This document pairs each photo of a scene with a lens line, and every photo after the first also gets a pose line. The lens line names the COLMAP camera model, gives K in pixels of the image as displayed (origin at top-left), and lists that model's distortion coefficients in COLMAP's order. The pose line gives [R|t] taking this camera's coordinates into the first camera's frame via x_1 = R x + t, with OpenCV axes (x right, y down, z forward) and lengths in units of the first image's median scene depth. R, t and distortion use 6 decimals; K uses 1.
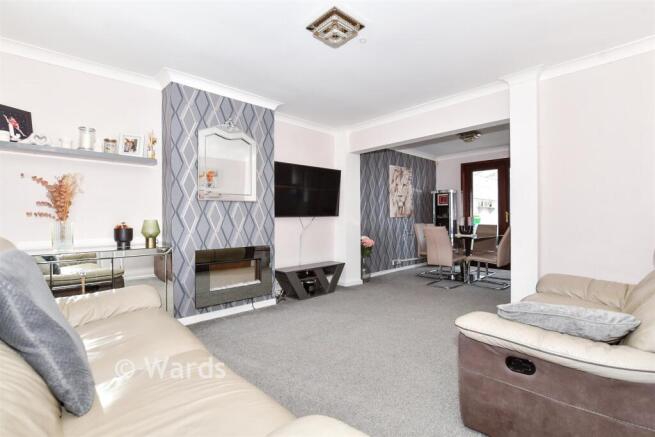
lens RADIAL K [[308.6, 0, 333.2], [0, 308.6, 215.1], [0, 0, 1]] dist [-0.003875, -0.000651]
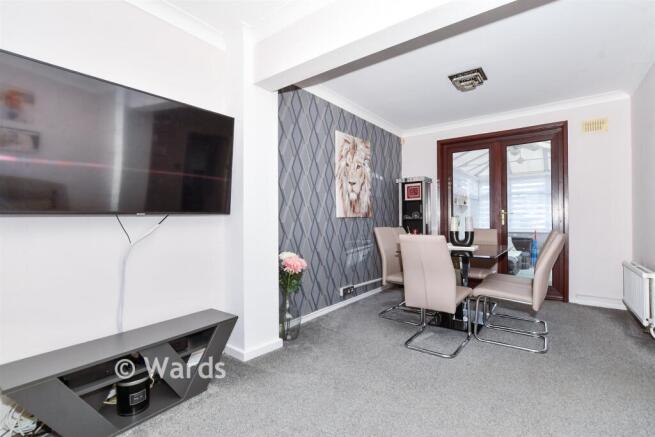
lens RADIAL K [[308.6, 0, 328.0], [0, 308.6, 219.2], [0, 0, 1]] dist [-0.003875, -0.000651]
pose [[0.988809, -0.000924, 0.149186, 0.076017], [-0.000223, 0.999971, 0.007670, 0.005669], [-0.149189, -0.007617, 0.988779, 0.393732]]
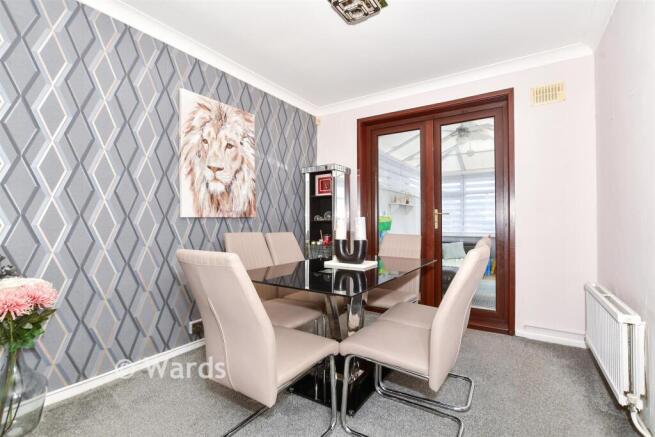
lens RADIAL K [[308.6, 0, 324.0], [0, 308.6, 217.9], [0, 0, 1]] dist [-0.003875, -0.000651]
pose [[0.977054, 0.006478, 0.212891, 0.274816], [-0.006503, 0.999979, -0.000581, 0.006373], [-0.212890, -0.000817, 0.977076, 0.549176]]
